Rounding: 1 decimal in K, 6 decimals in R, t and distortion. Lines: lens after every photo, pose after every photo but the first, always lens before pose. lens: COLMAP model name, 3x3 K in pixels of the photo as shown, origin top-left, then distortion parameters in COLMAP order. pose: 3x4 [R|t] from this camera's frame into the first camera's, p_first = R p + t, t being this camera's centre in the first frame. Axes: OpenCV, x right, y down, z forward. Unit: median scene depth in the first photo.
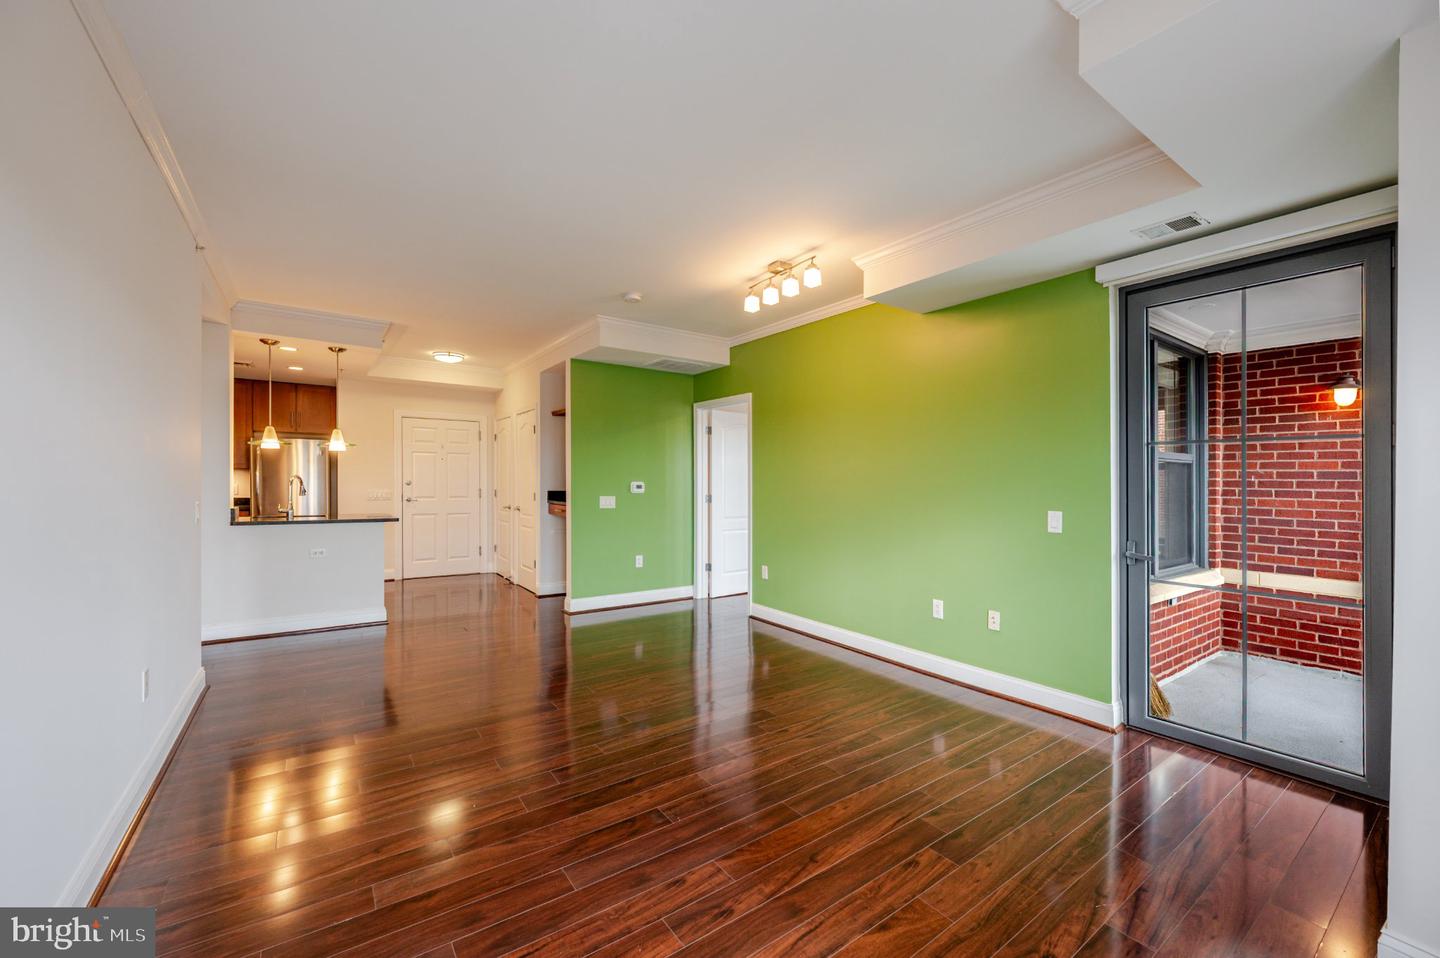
lens RADIAL K [[560.9, 0, 720.0], [0, 560.9, 479.0], [0, 0, 1]] dist [-0.033486, -0.000060]
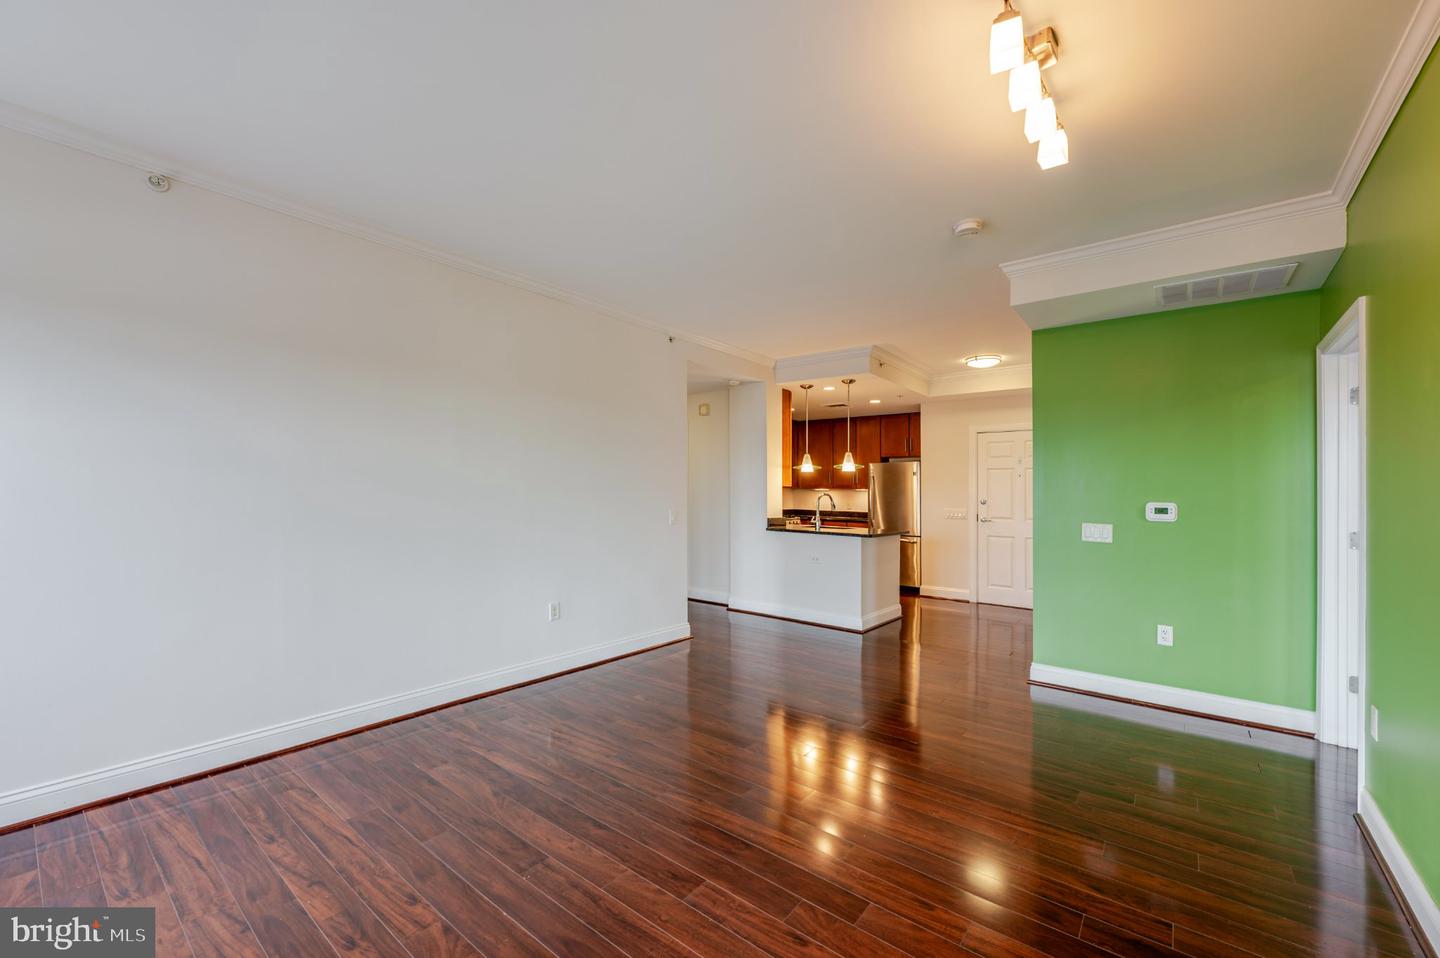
lens RADIAL K [[575.9, 0, 721.5], [0, 575.9, 498.9], [0, 0, 1]] dist [-0.001499, -0.000314]
pose [[0.271457, 0.004409, -0.962440, 0.330755], [-0.006978, 0.999972, 0.002613, 0.002865], [0.962425, 0.006006, 0.271481, 0.389325]]
